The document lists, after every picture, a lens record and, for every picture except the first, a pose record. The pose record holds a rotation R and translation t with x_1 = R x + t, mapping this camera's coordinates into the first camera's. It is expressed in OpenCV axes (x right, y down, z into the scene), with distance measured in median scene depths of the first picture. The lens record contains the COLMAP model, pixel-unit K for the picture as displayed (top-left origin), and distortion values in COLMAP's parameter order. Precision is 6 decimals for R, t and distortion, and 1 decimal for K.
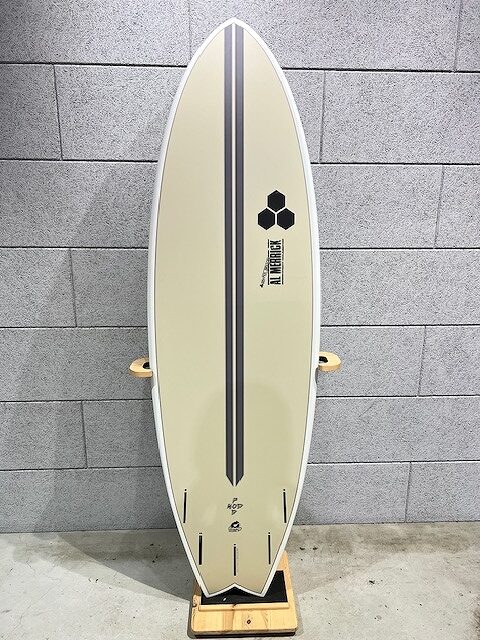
lens RADIAL K [[477.0, 0, 244.5], [0, 477.0, 318.7], [0, 0, 1]] dist [0.044083, -0.051329]
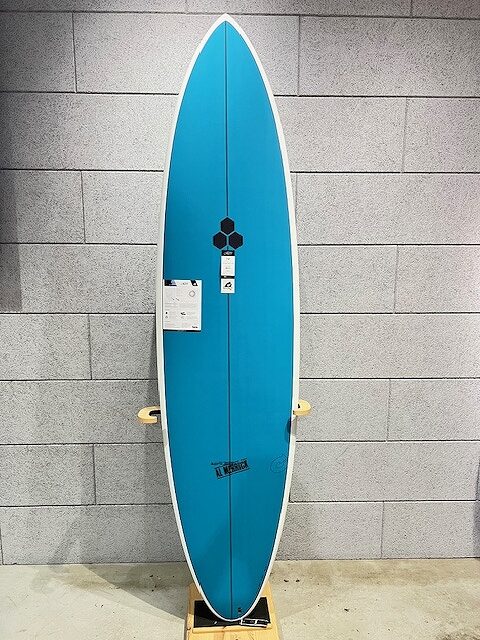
lens RADIAL K [[477.0, 0, 240.3], [0, 477.0, 321.5], [0, 0, 1]] dist [0.044083, -0.051329]
pose [[0.999808, -0.001153, -0.019572, 0.038845], [-0.000770, 0.995190, -0.097956, -0.009878], [0.019591, 0.097952, 0.994998, -0.177838]]
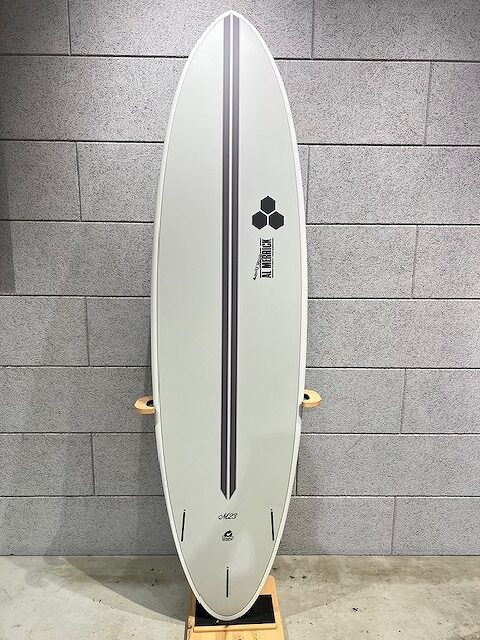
lens RADIAL K [[477.0, 0, 241.8], [0, 477.0, 325.3], [0, 0, 1]] dist [0.044083, -0.051329]
pose [[0.999426, 0.008641, -0.032744, 0.041094], [-0.010626, 0.998085, -0.060936, -0.013351], [0.032155, 0.061249, 0.997604, -0.108164]]
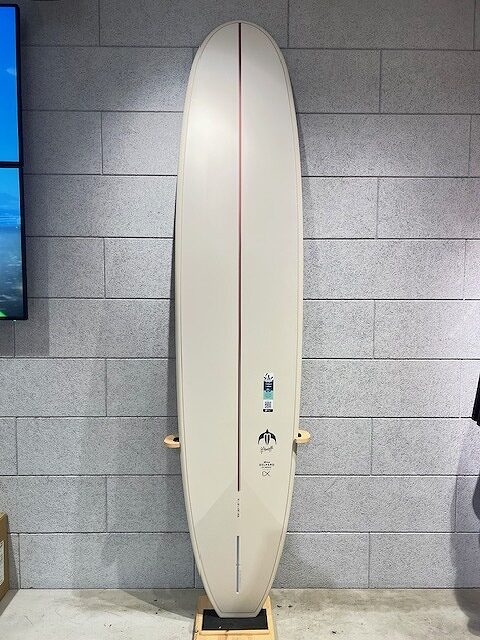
lens RADIAL K [[477.0, 0, 239.9], [0, 477.0, 322.5], [0, 0, 1]] dist [0.044083, -0.051329]
pose [[0.999319, -0.000445, -0.036897, 0.069952], [-0.006600, 0.981644, -0.190610, 0.011406], [0.036304, 0.190724, 0.980972, -0.342762]]
